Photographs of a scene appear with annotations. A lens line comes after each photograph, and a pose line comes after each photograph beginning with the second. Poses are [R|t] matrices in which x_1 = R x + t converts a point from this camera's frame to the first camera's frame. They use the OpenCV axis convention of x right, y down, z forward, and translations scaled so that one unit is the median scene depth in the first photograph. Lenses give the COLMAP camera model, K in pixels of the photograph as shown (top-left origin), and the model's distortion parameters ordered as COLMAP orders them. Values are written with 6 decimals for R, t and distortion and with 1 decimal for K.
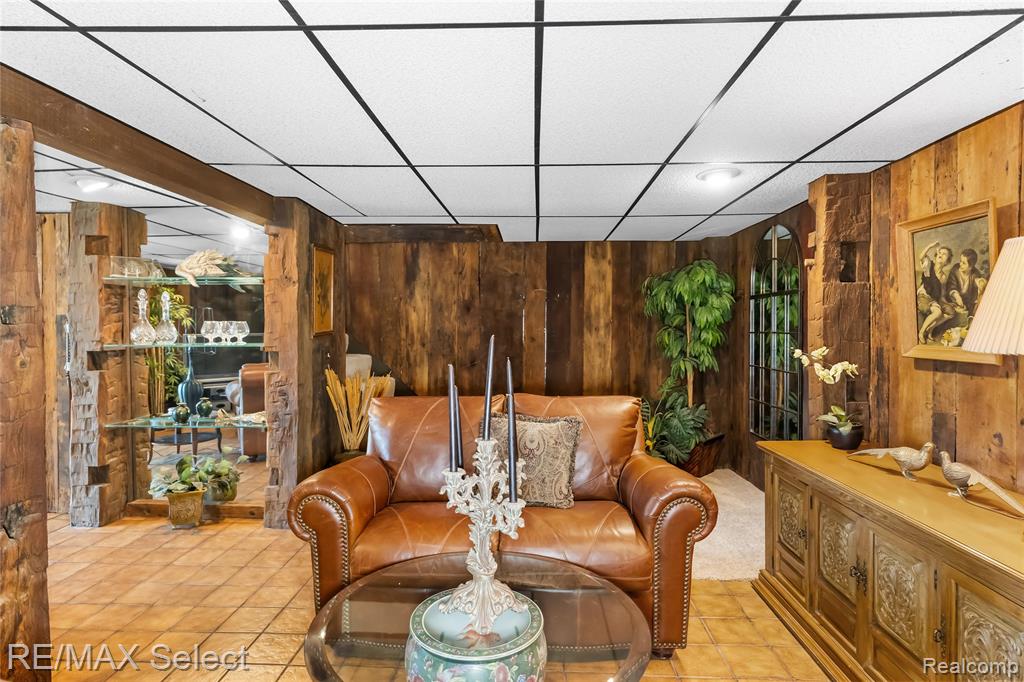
lens RADIAL K [[551.7, 0, 515.1], [0, 551.7, 335.4], [0, 0, 1]] dist [0.014747, 0.000236]
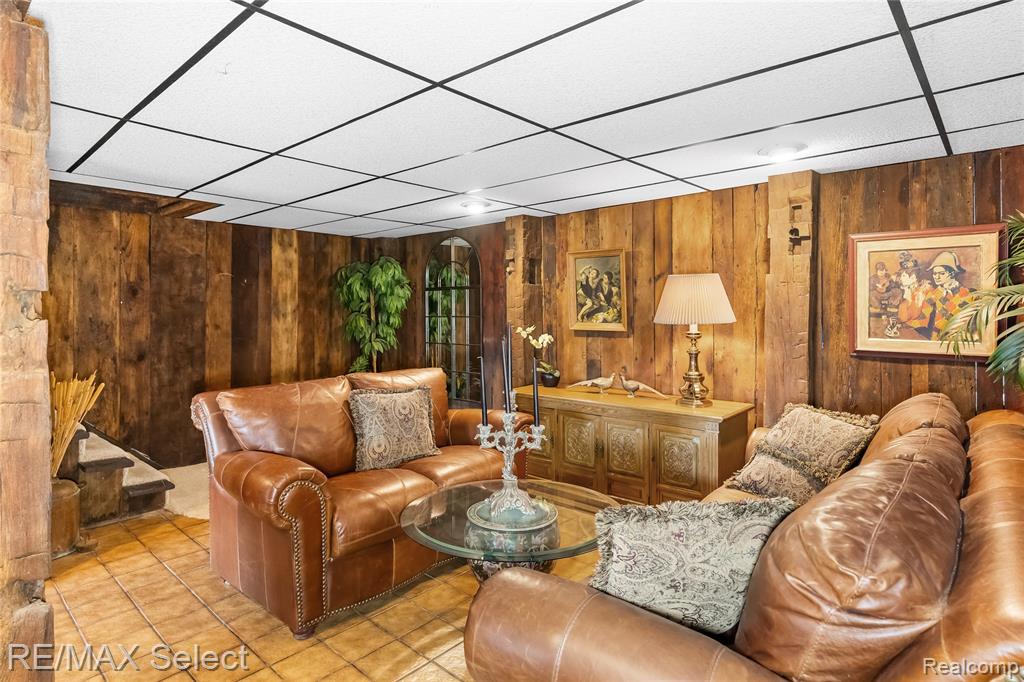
lens RADIAL K [[551.7, 0, 522.7], [0, 551.7, 310.7], [0, 0, 1]] dist [0.014747, 0.000236]
pose [[0.639147, -0.002835, 0.769080, -0.358522], [0.015825, 0.999830, -0.009465, -0.003162], [-0.768922, 0.018220, 0.639083, 0.009705]]
